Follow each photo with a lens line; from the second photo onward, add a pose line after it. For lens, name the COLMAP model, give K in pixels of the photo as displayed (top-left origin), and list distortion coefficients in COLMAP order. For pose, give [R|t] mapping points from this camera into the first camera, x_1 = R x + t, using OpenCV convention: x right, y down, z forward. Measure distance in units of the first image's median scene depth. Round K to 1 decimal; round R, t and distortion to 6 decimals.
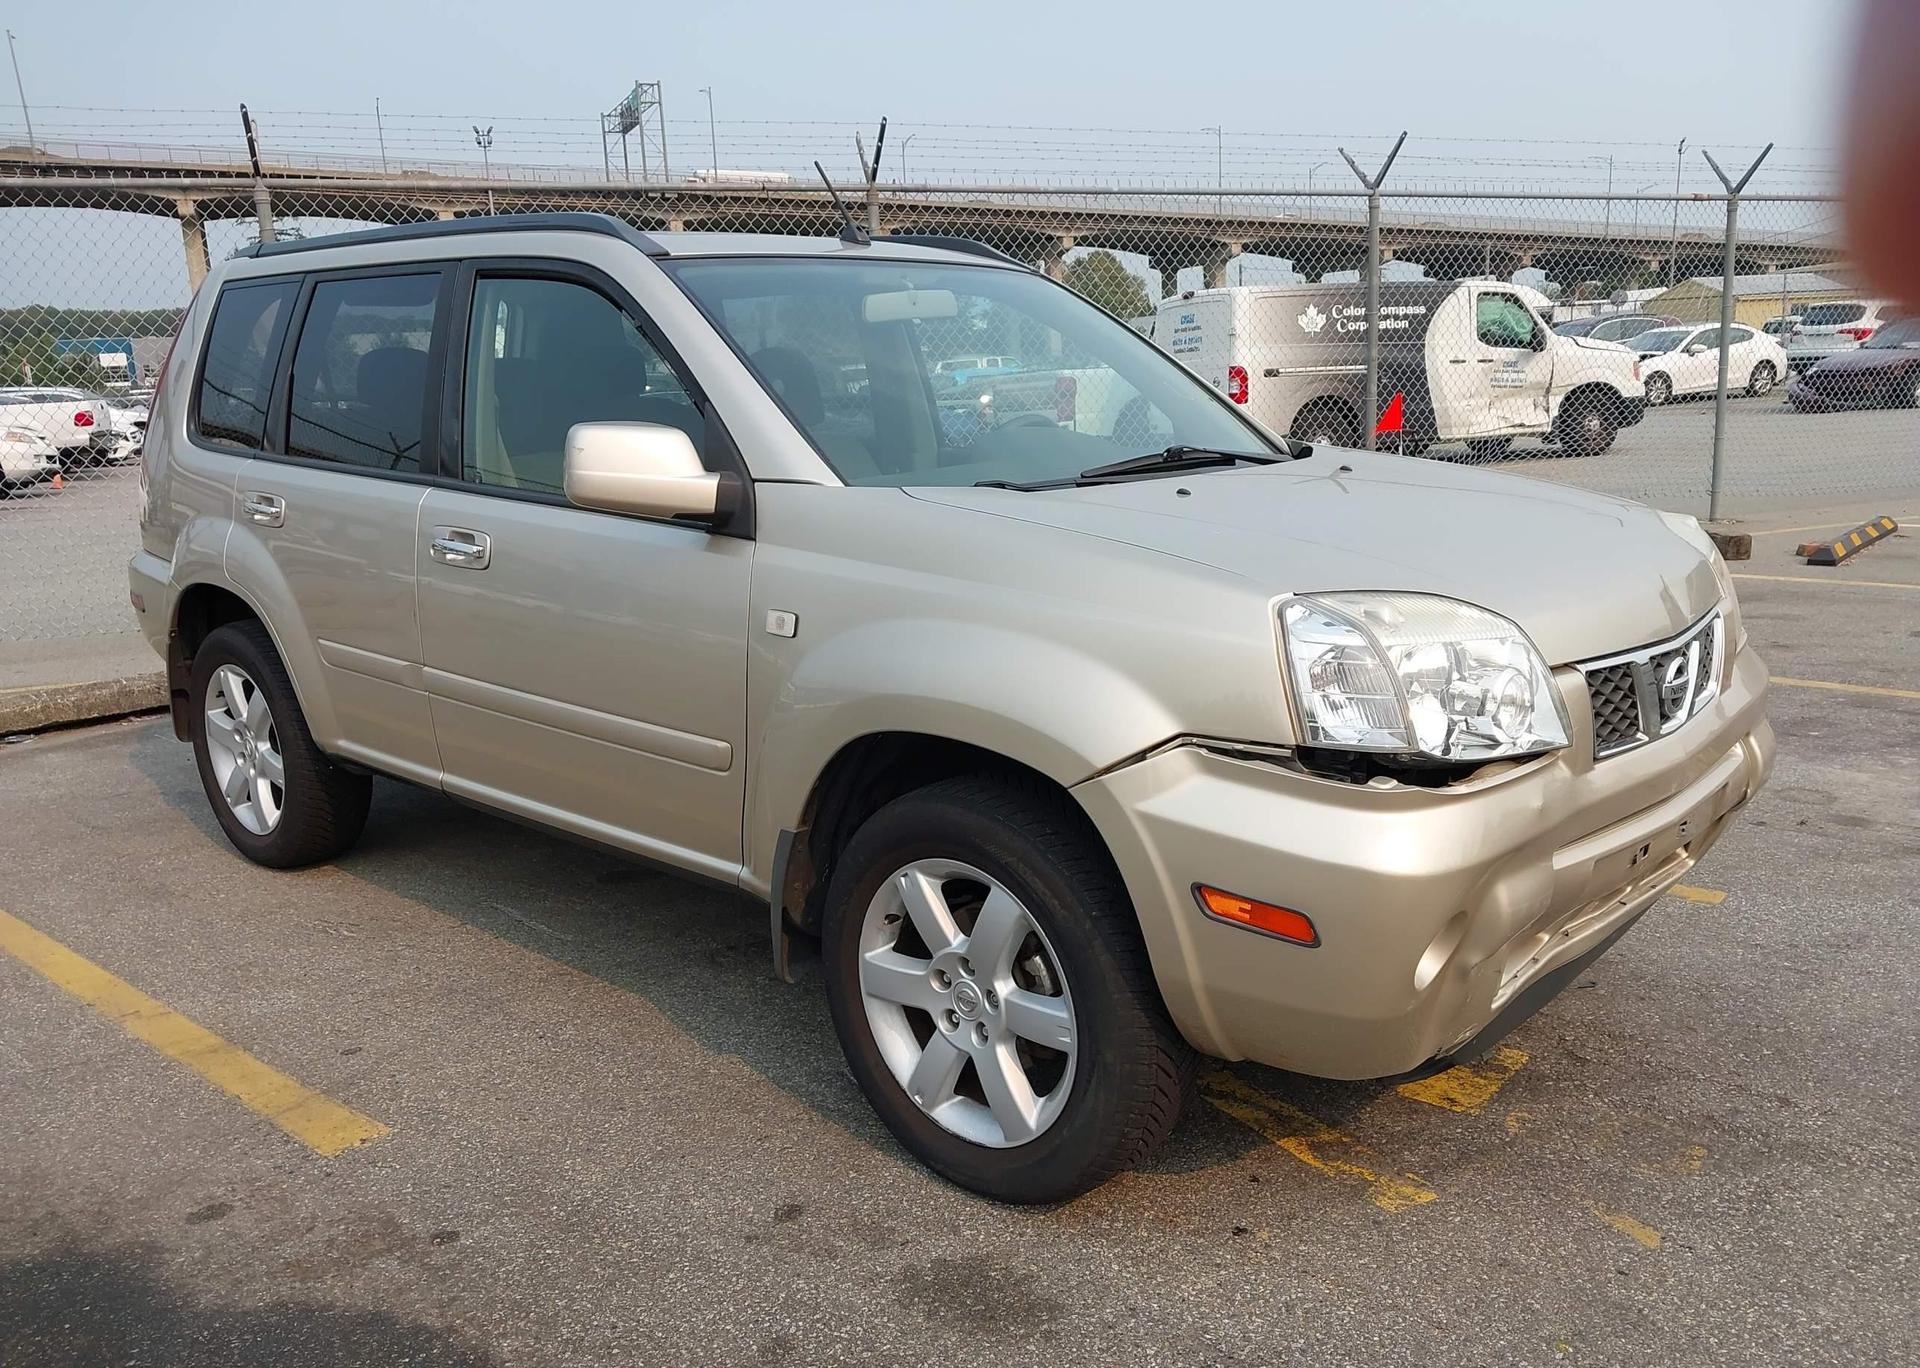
lens RADIAL K [[1504.1, 0, 966.8], [0, 1504.1, 732.7], [0, 0, 1]] dist [0.016766, -0.019395]
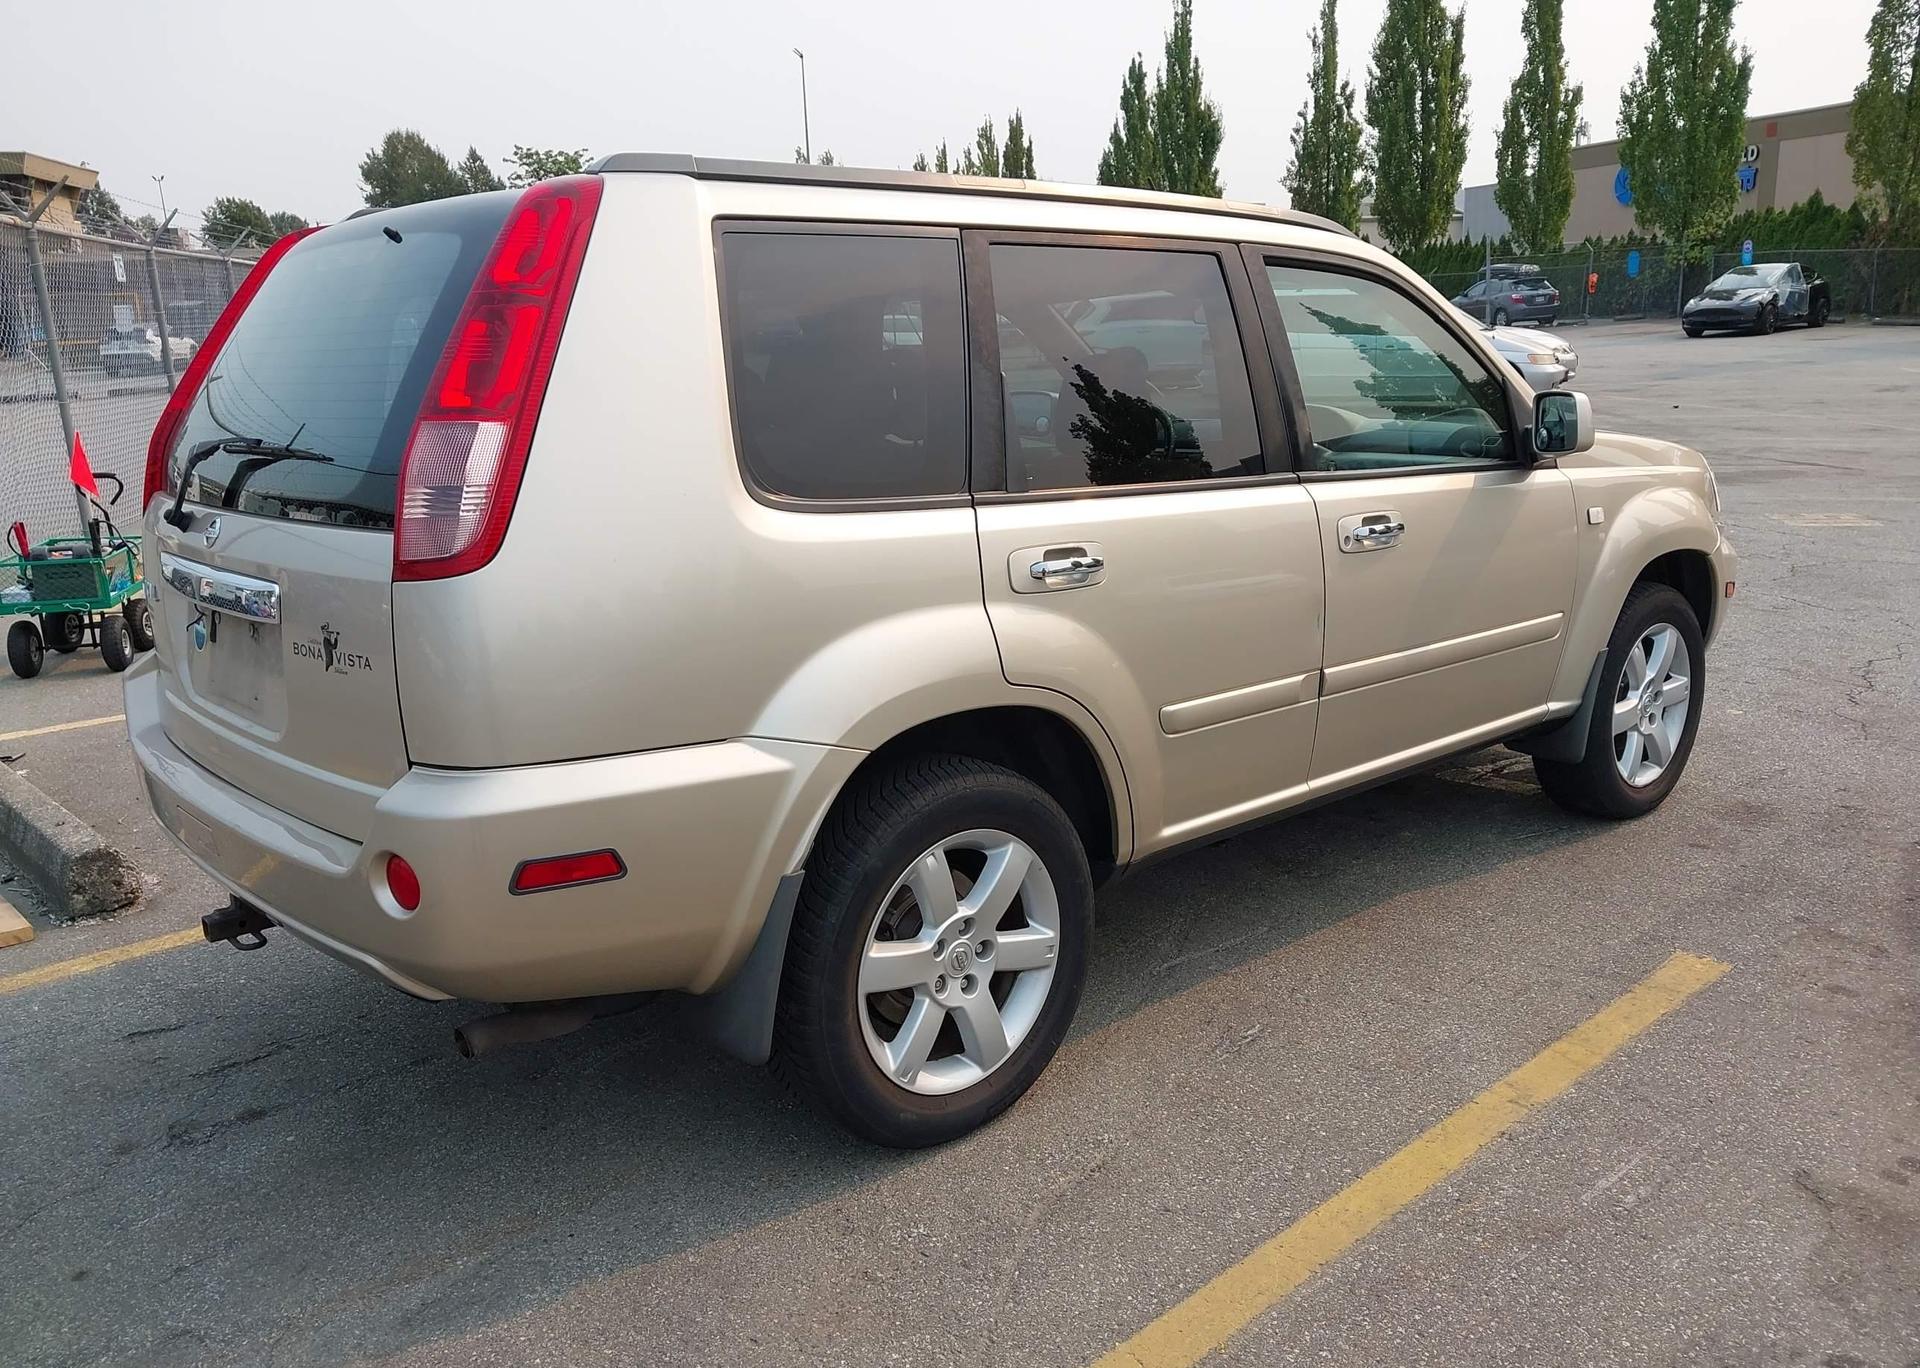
lens RADIAL K [[1504.1, 0, 966.8], [0, 1504.1, 732.7], [0, 0, 1]] dist [0.016766, -0.019395]
pose [[0.114565, -0.228522, 0.966774, -1.457686], [0.262188, 0.945632, 0.192454, -0.275552], [-0.958192, 0.231428, 0.168252, 1.179342]]
